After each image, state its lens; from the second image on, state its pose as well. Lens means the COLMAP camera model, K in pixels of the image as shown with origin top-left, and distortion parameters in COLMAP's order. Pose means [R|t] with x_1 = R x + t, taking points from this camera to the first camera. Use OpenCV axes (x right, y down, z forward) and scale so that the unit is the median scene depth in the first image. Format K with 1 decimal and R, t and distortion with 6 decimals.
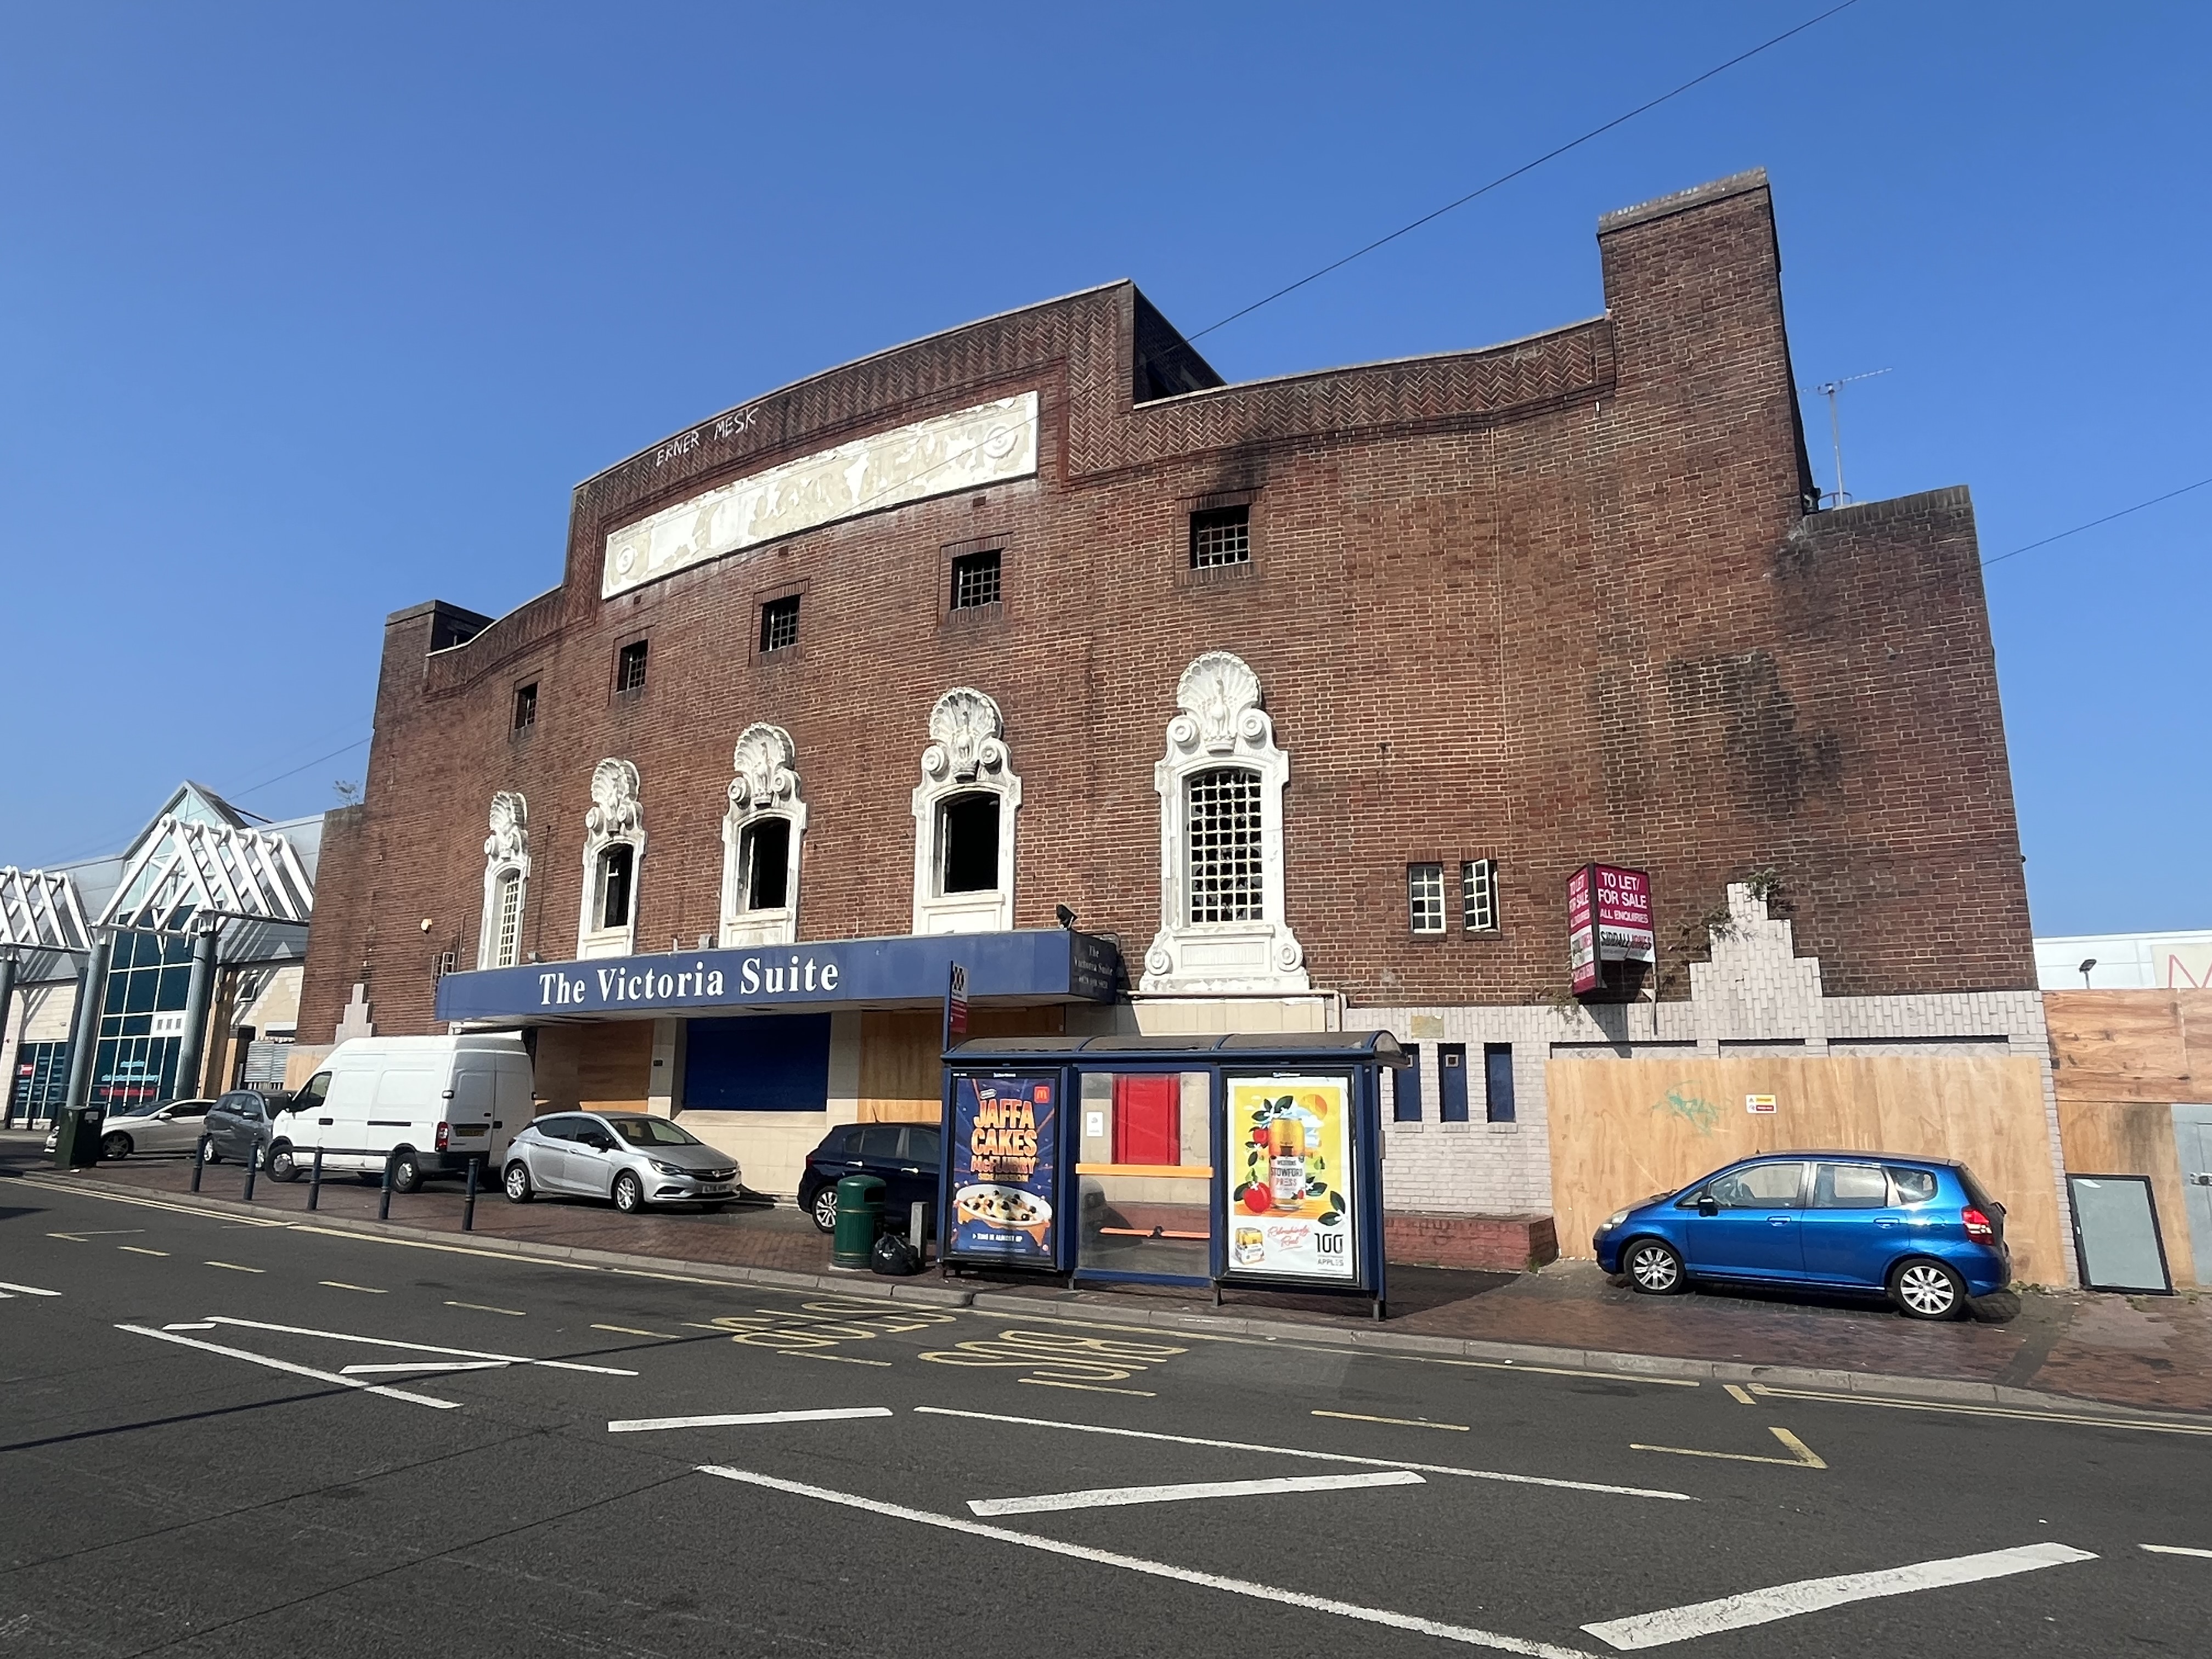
lens RADIAL K [[1307.4, 0, 1106.0], [0, 1307.4, 829.5], [0, 0, 1]] dist [-0.001854, 0.000351]
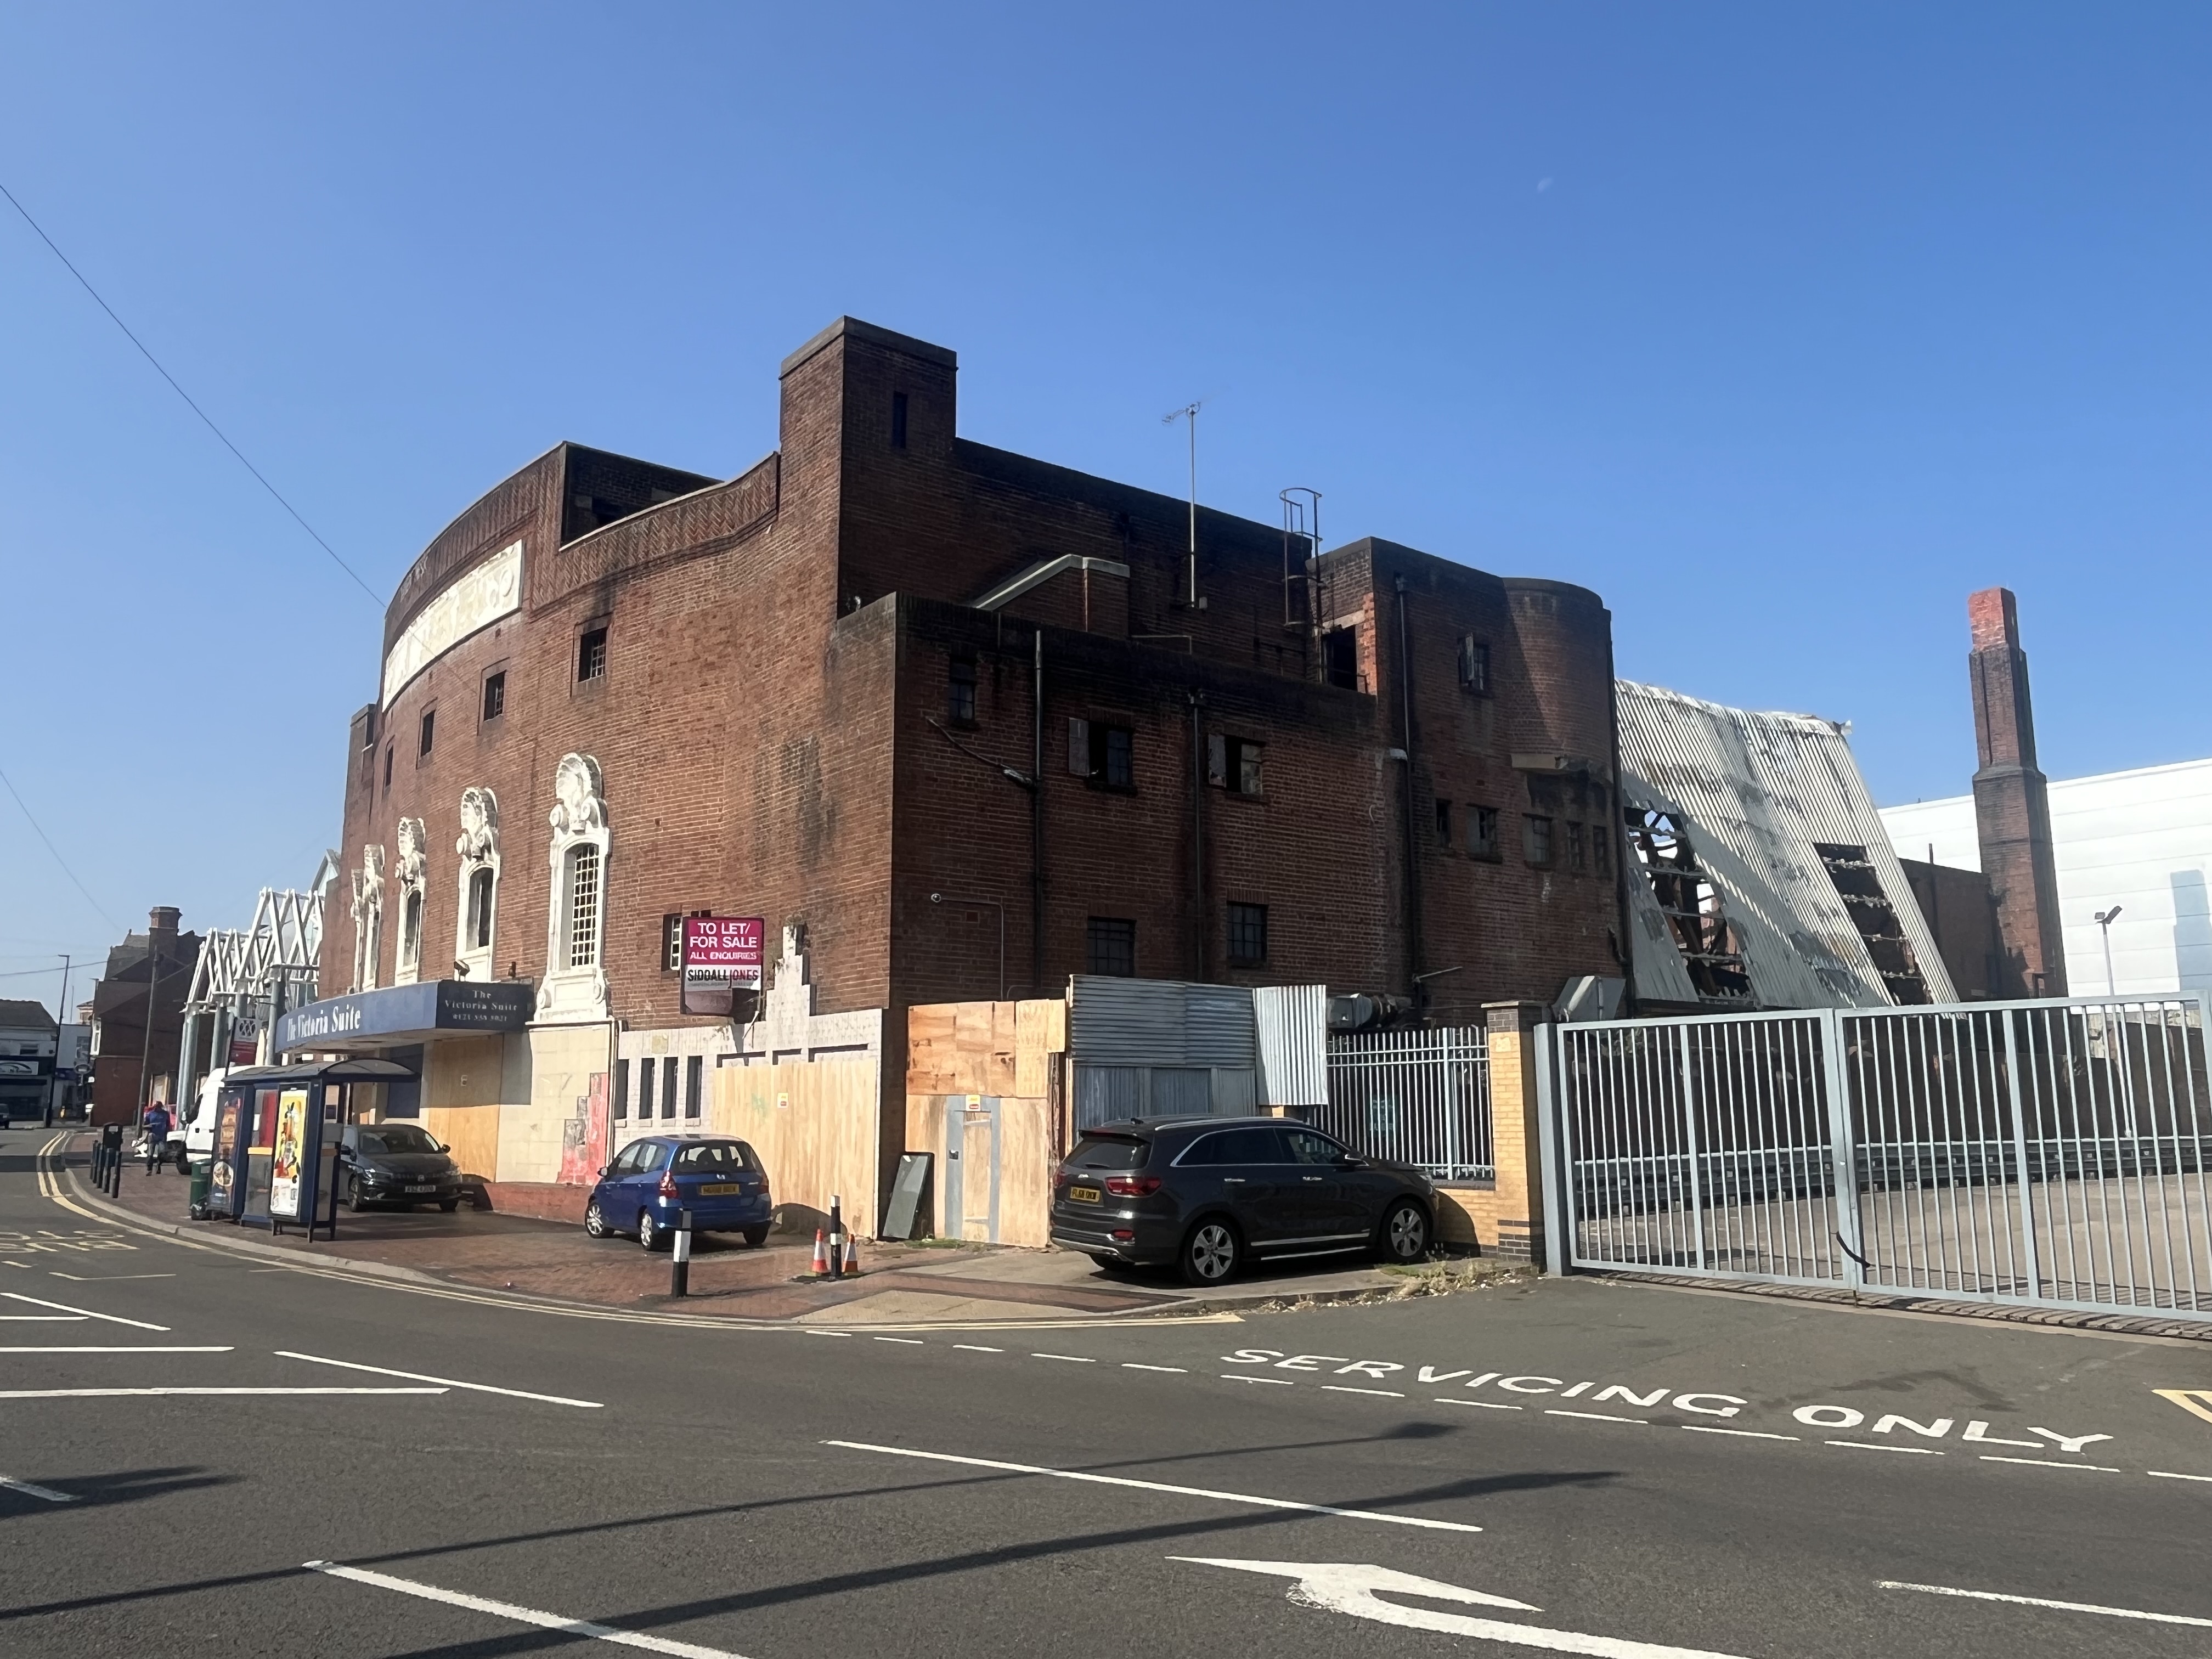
lens RADIAL K [[1617.7, 0, 1106.0], [0, 1617.7, 829.5], [0, 0, 1]] dist [0.004028, 0.006033]
pose [[0.930018, -0.077486, -0.359253, 1.092298], [0.090104, 0.995761, 0.018486, -0.043022], [0.356298, -0.049562, 0.933057, -0.276002]]
